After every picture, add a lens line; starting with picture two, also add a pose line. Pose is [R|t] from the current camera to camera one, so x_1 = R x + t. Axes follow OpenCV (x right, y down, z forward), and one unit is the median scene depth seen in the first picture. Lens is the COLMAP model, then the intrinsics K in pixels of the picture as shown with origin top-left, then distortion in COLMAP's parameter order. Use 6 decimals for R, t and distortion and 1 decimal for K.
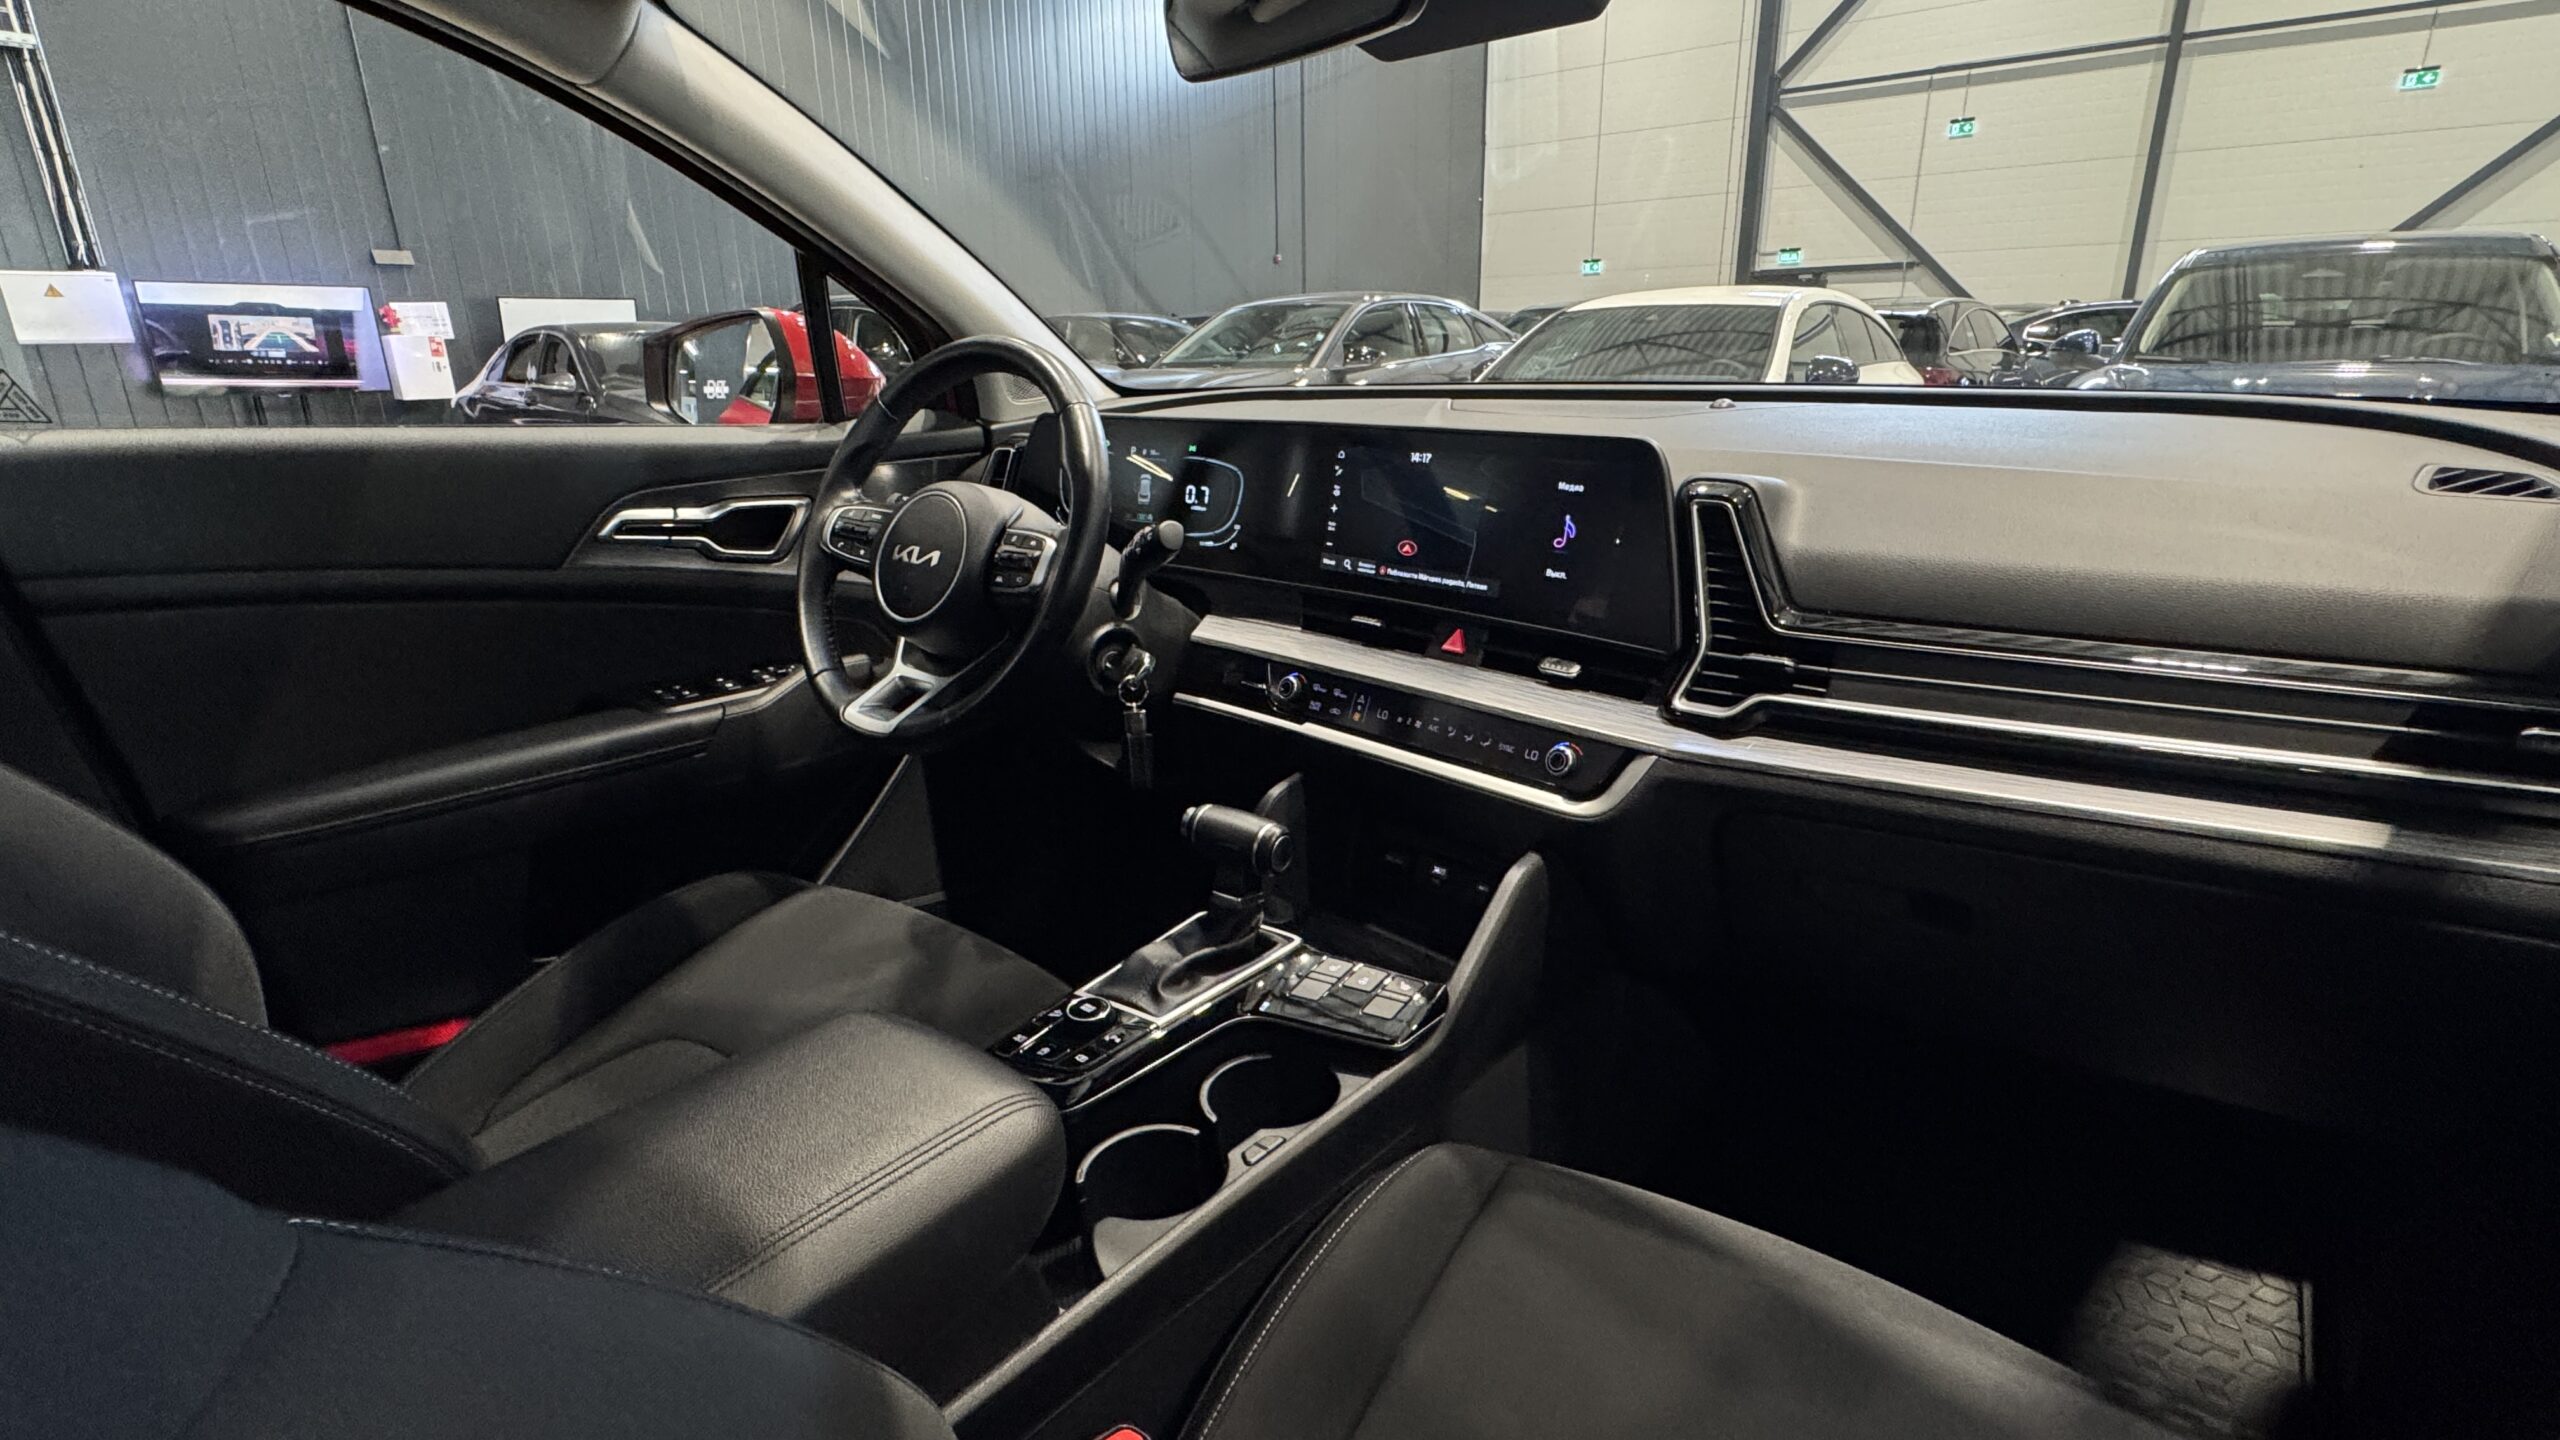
lens RADIAL K [[1188.6, 0, 1265.7], [0, 1188.6, 711.7], [0, 0, 1]] dist [0.004322, -0.000422]
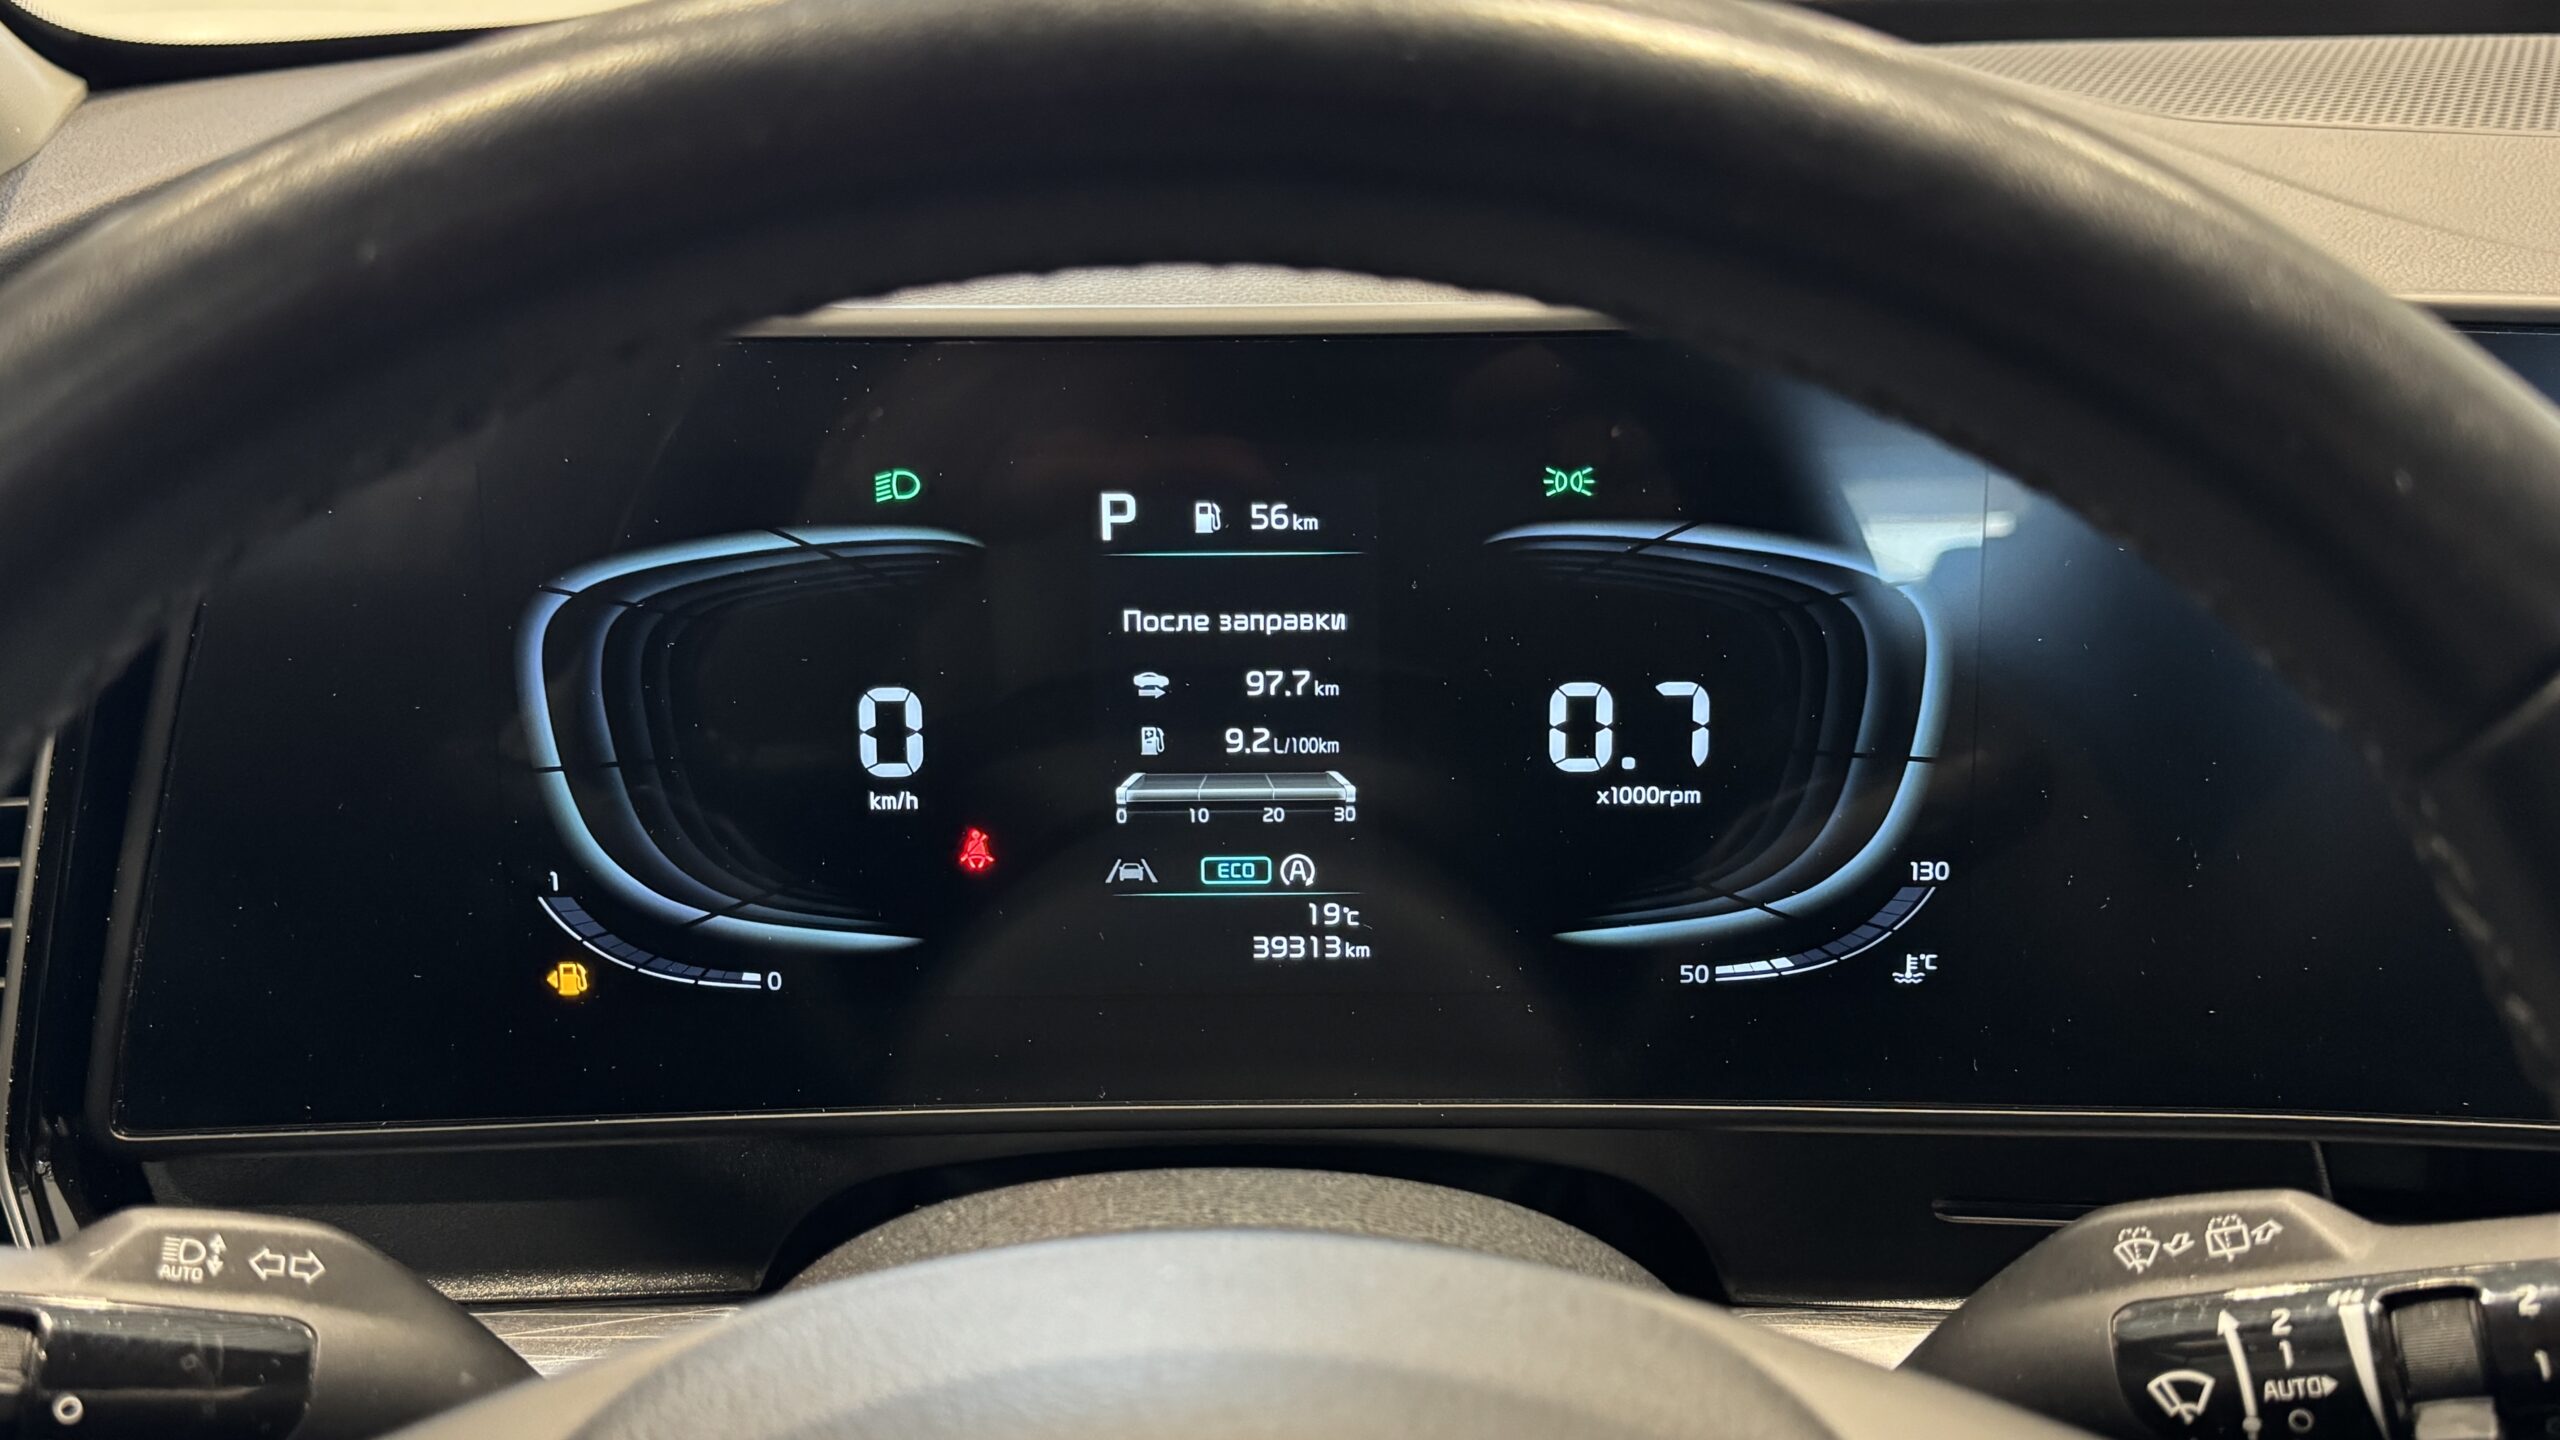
lens RADIAL K [[2435.2, 0, 1285.4], [0, 2435.2, 701.5], [0, 0, 1]] dist [0.020444, 0.000000]
pose [[0.781701, -0.221110, 0.583142, -0.364851], [0.179689, 0.975241, 0.128910, -0.279855], [-0.597207, 0.004015, 0.802077, 0.833165]]
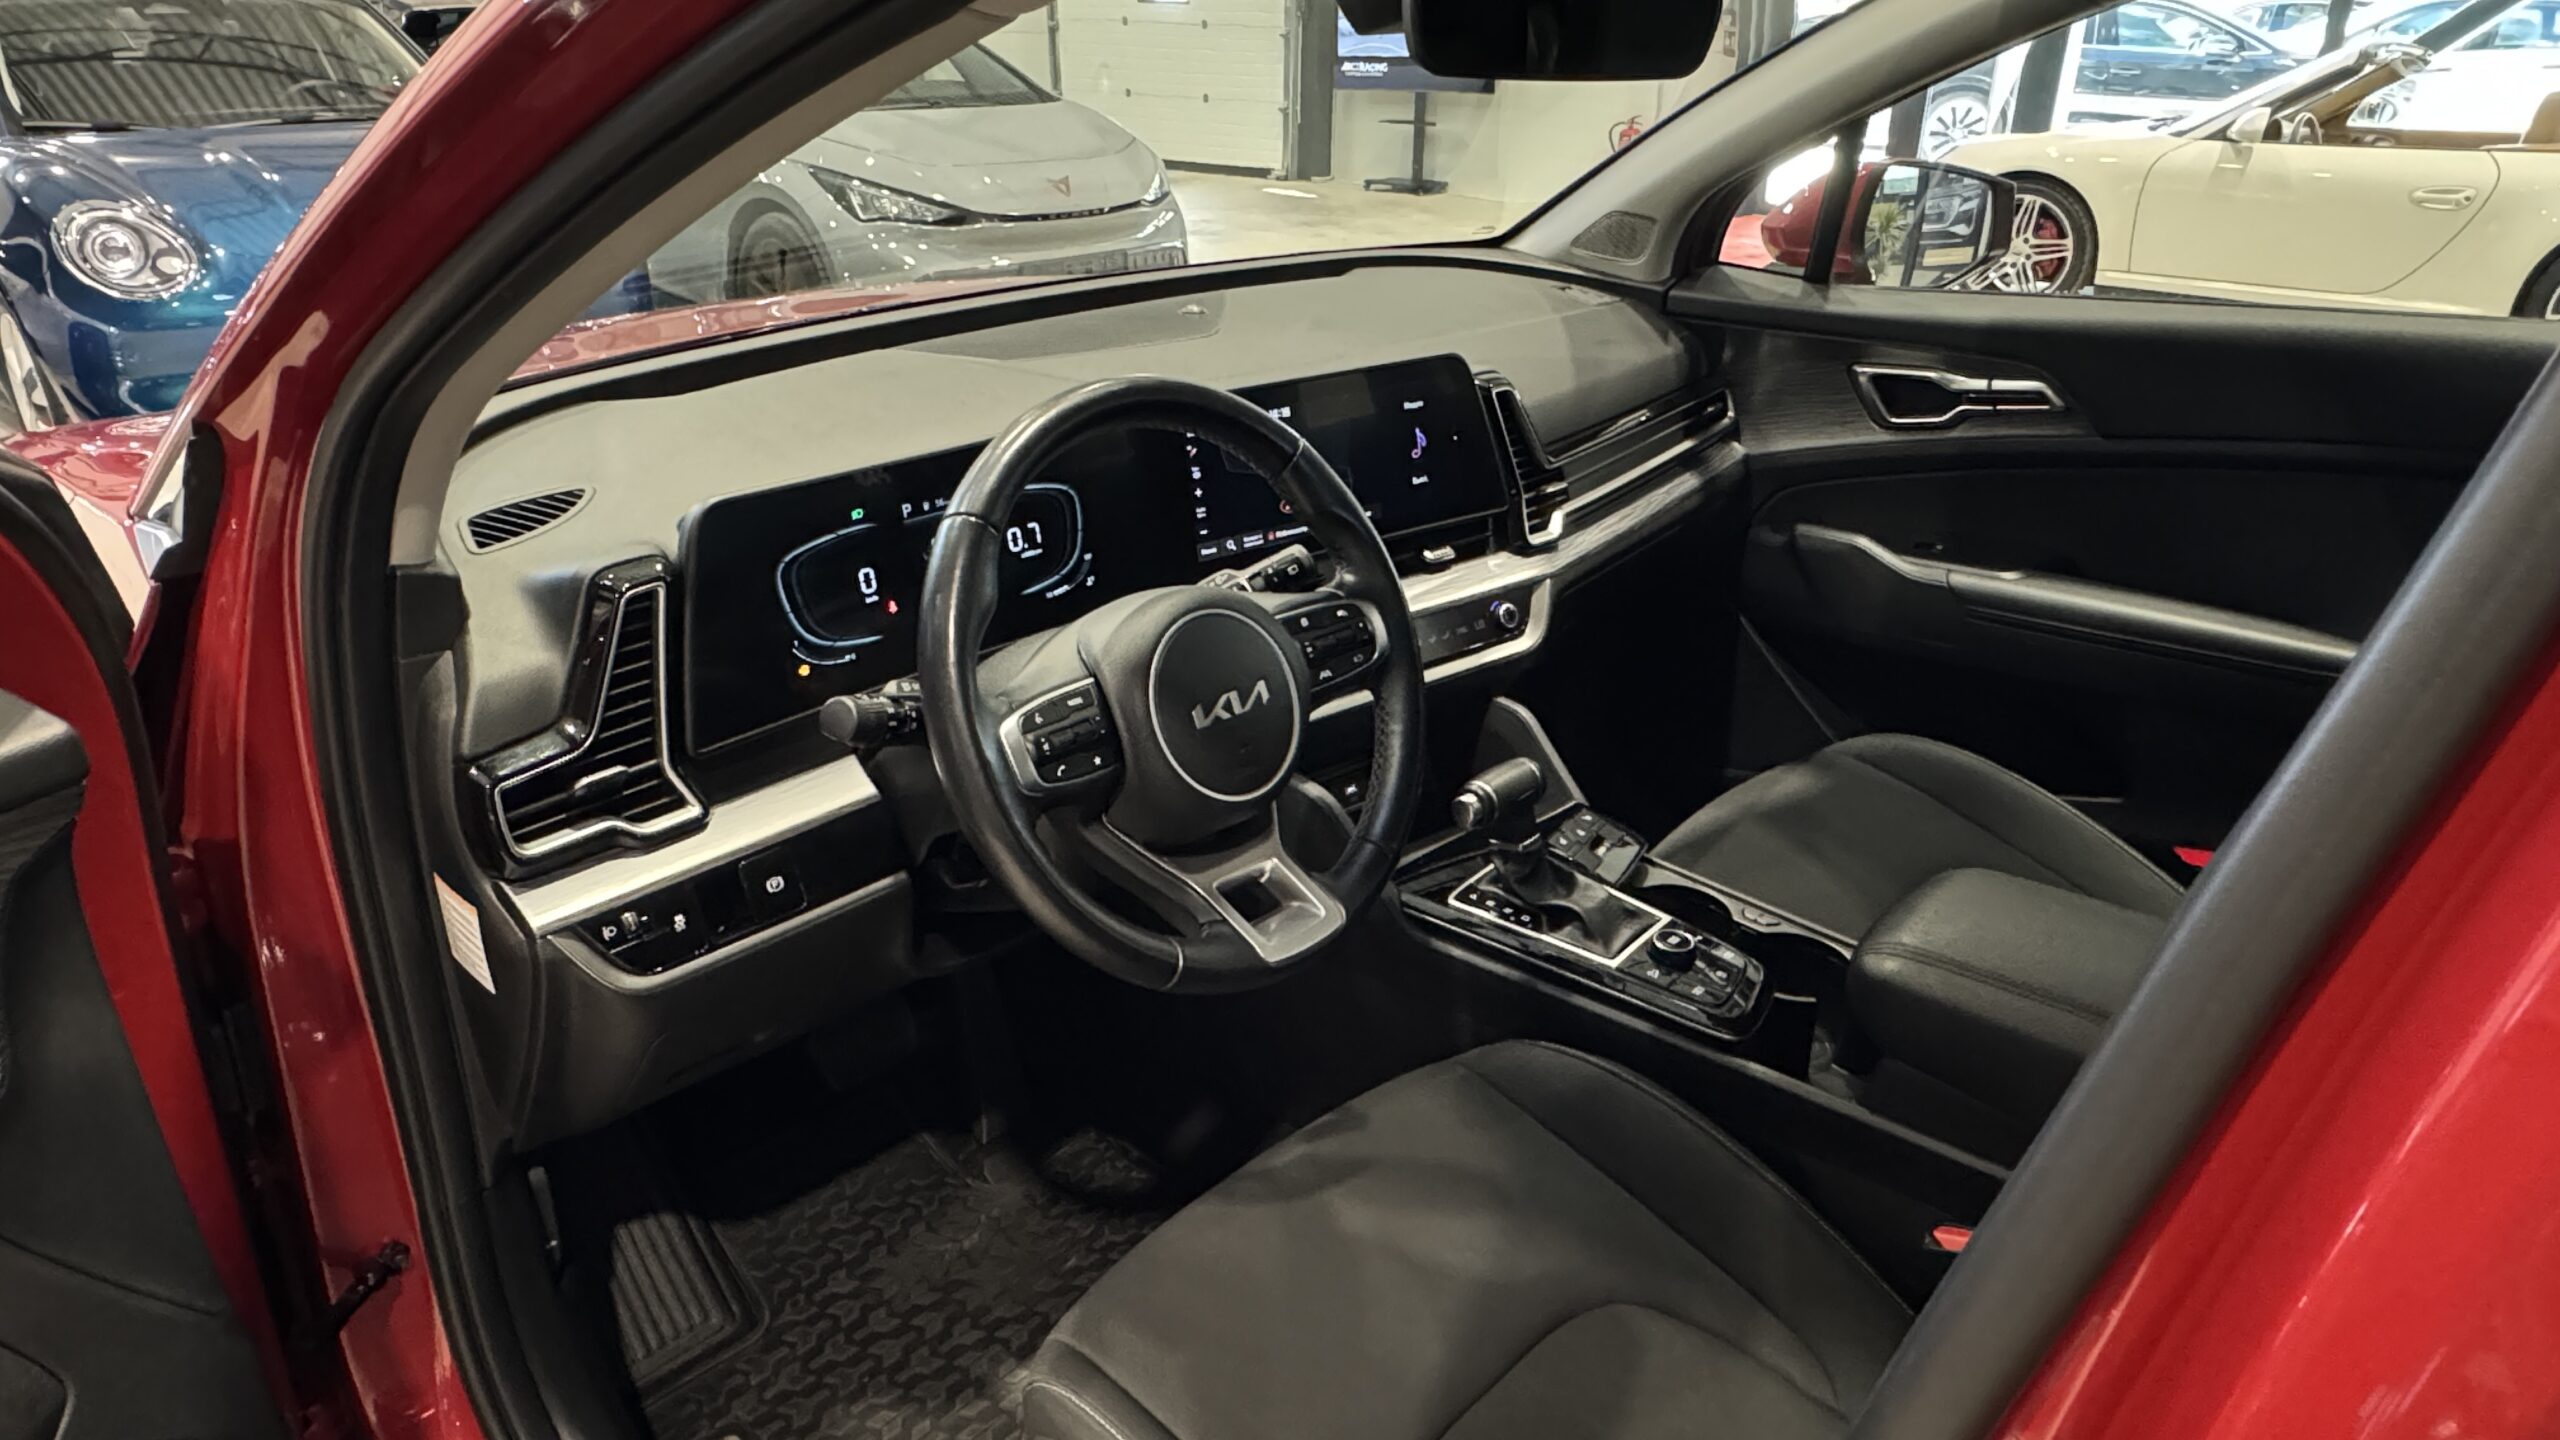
lens RADIAL K [[1642.7, 0, 1260.8], [0, 1642.7, 715.3], [0, 0, 1]] dist [-0.004731, 0.007262]
pose [[0.085399, -0.383904, 0.919415, -1.169530], [0.293335, 0.891575, 0.345033, -0.448207], [-0.952188, 0.240231, 0.188753, 0.794737]]
